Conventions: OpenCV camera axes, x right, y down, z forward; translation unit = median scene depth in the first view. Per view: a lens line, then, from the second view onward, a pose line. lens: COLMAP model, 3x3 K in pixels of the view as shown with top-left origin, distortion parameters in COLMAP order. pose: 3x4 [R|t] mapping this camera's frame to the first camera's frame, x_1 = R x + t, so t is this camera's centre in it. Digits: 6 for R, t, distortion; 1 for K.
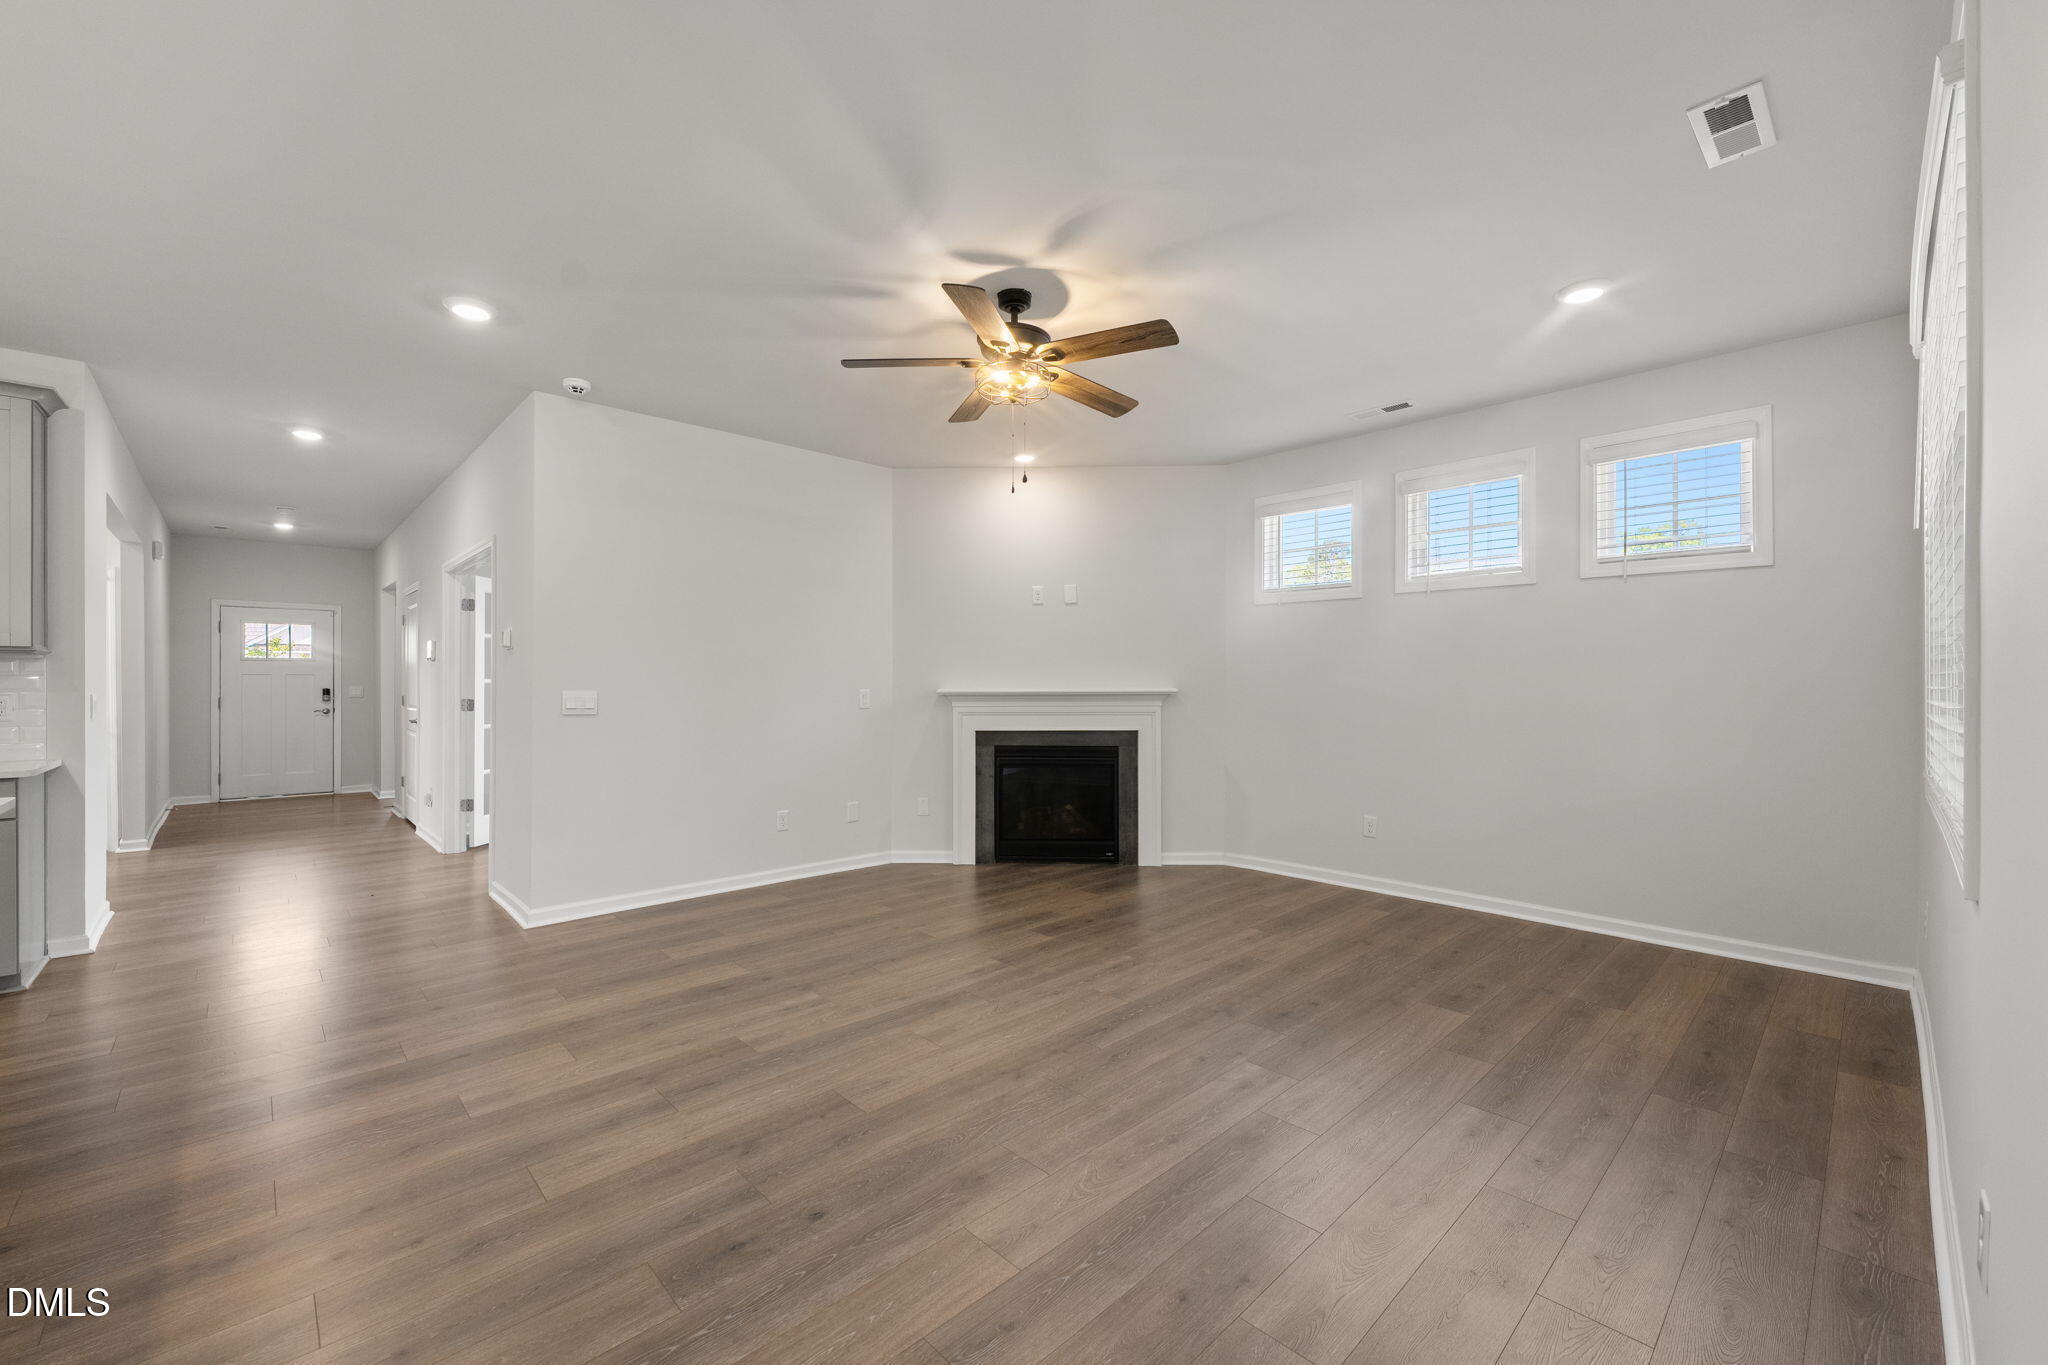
lens RADIAL K [[822.8, 0, 1025.4], [0, 822.8, 680.6], [0, 0, 1]] dist [-0.001990, 0.000463]
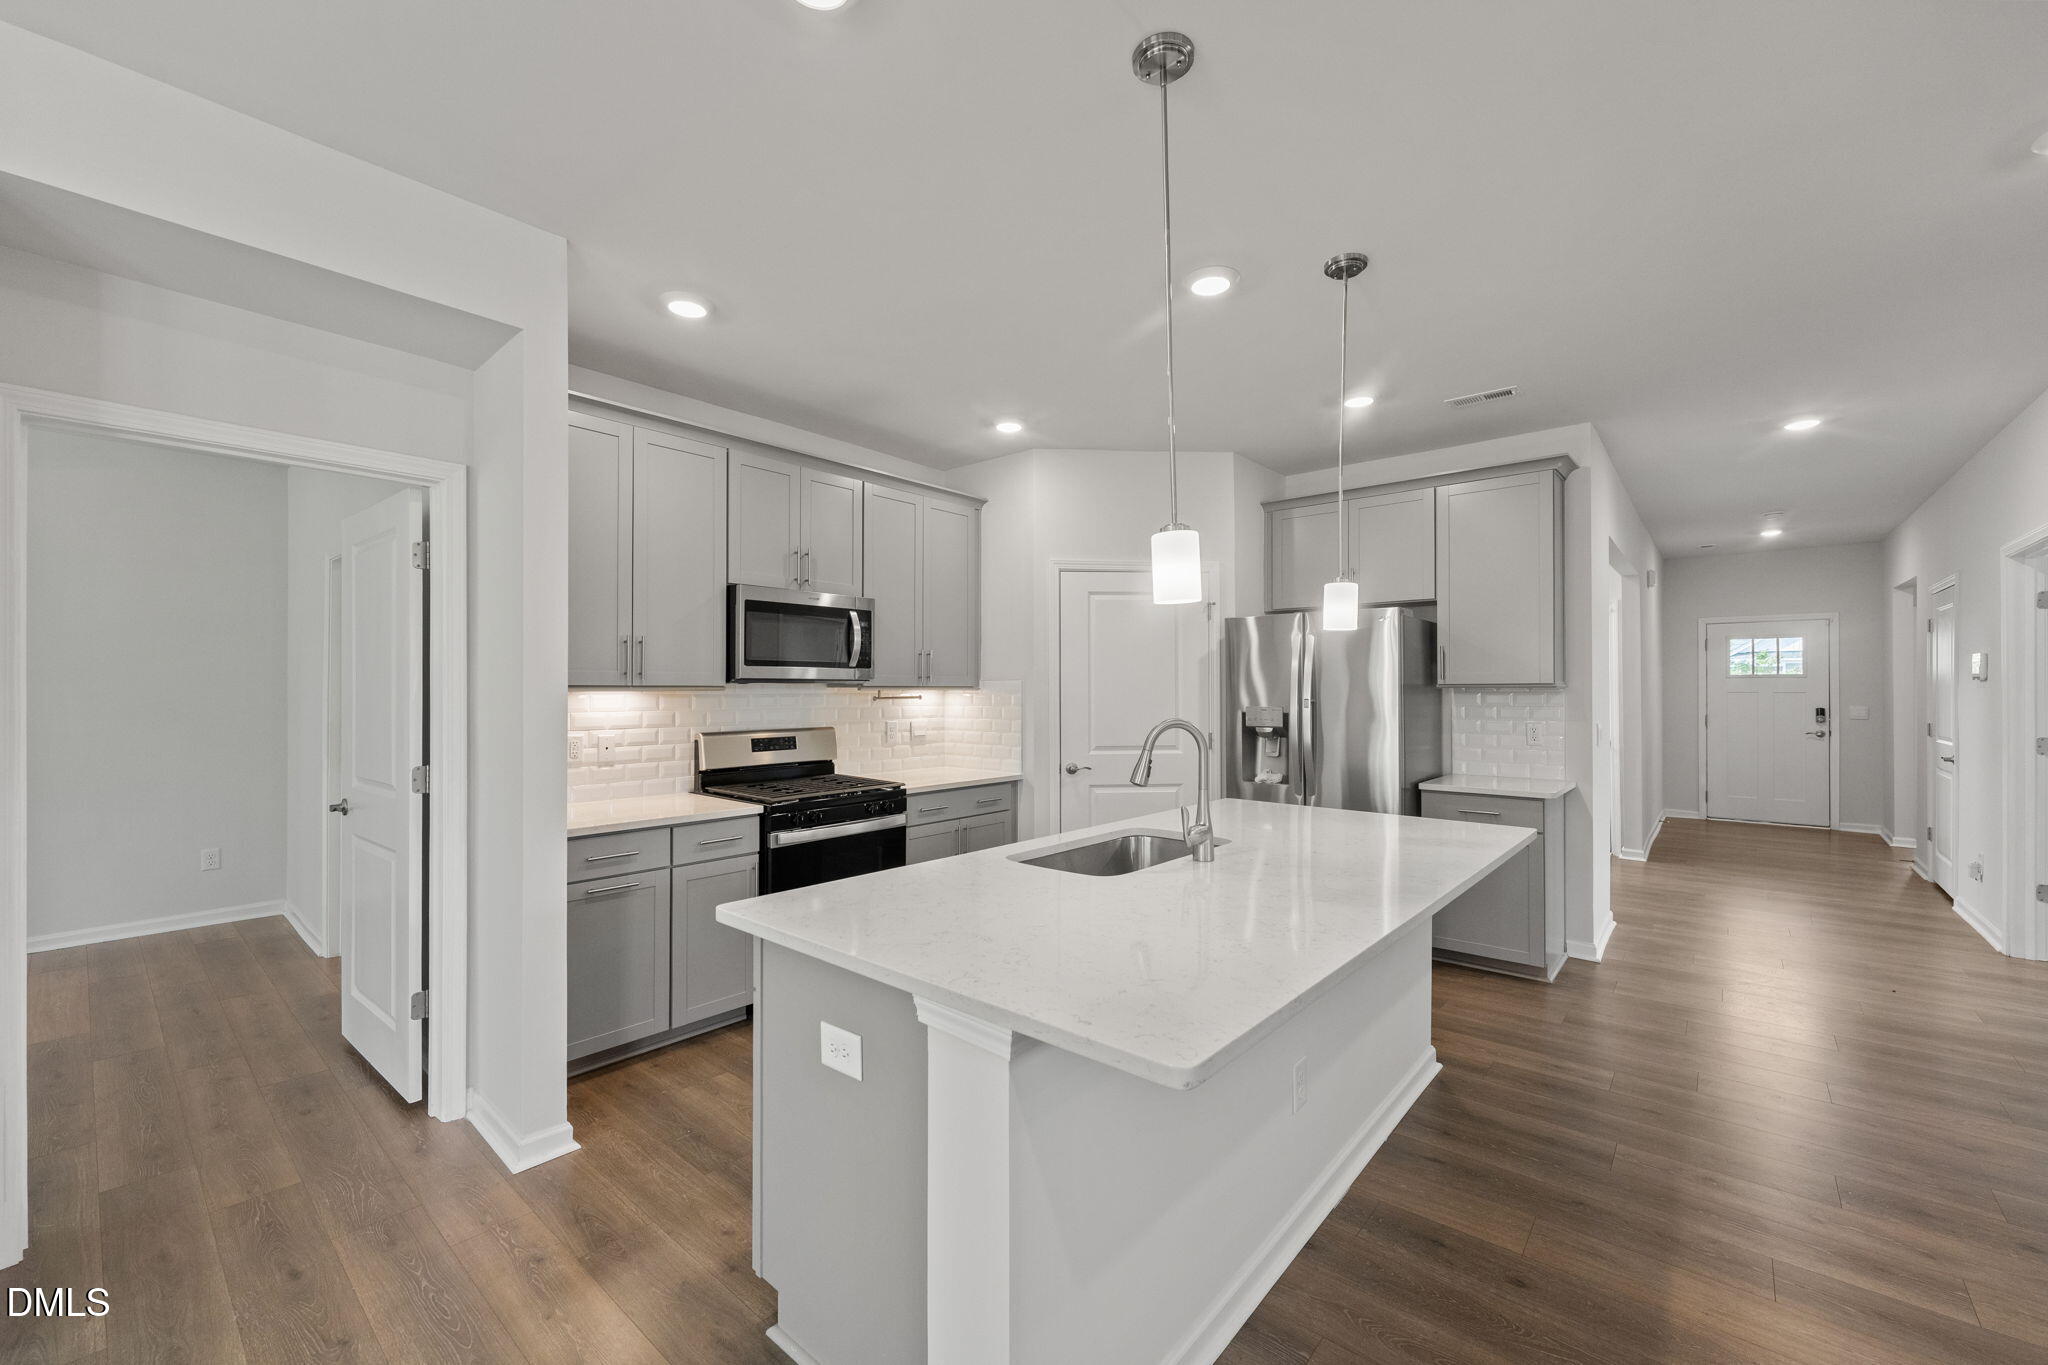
lens RADIAL K [[822.8, 0, 1002.2], [0, 822.8, 687.3], [0, 0, 1]] dist [-0.001990, 0.000463]
pose [[0.087306, -0.000528, -0.996181, -0.086784], [0.004123, 0.999991, -0.000168, -0.026086], [0.996173, -0.004092, 0.087307, 0.085979]]
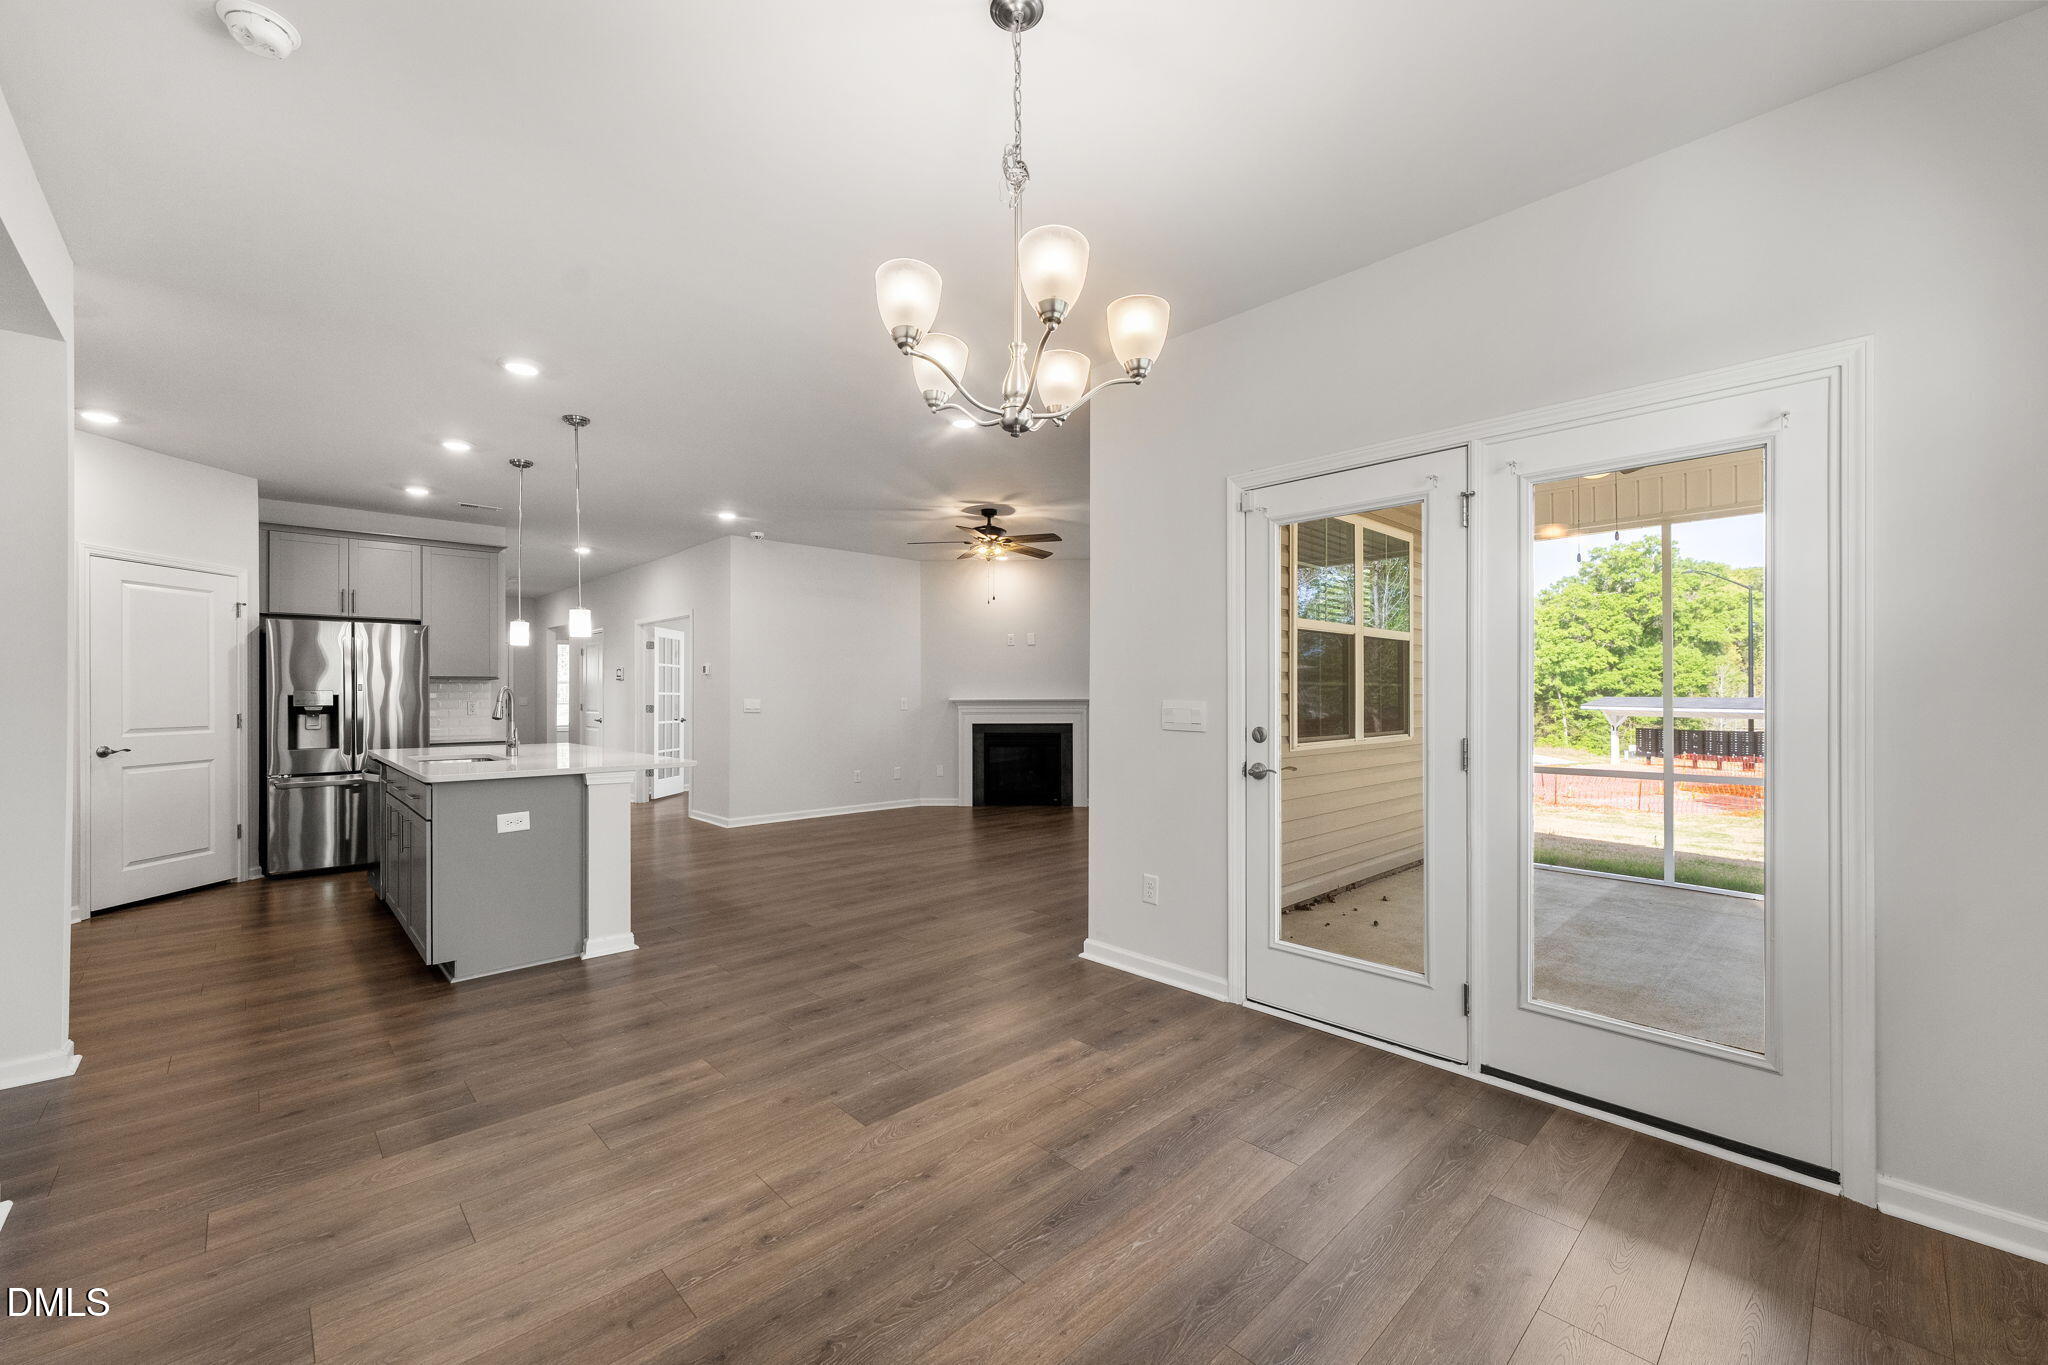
lens RADIAL K [[822.8, 0, 1031.5], [0, 822.8, 694.7], [0, 0, 1]] dist [-0.001990, 0.000463]
pose [[0.999935, -0.003435, 0.010860, 0.043036], [0.003424, 0.999994, 0.000982, 0.003194], [-0.010864, -0.000945, 0.999941, -0.695891]]
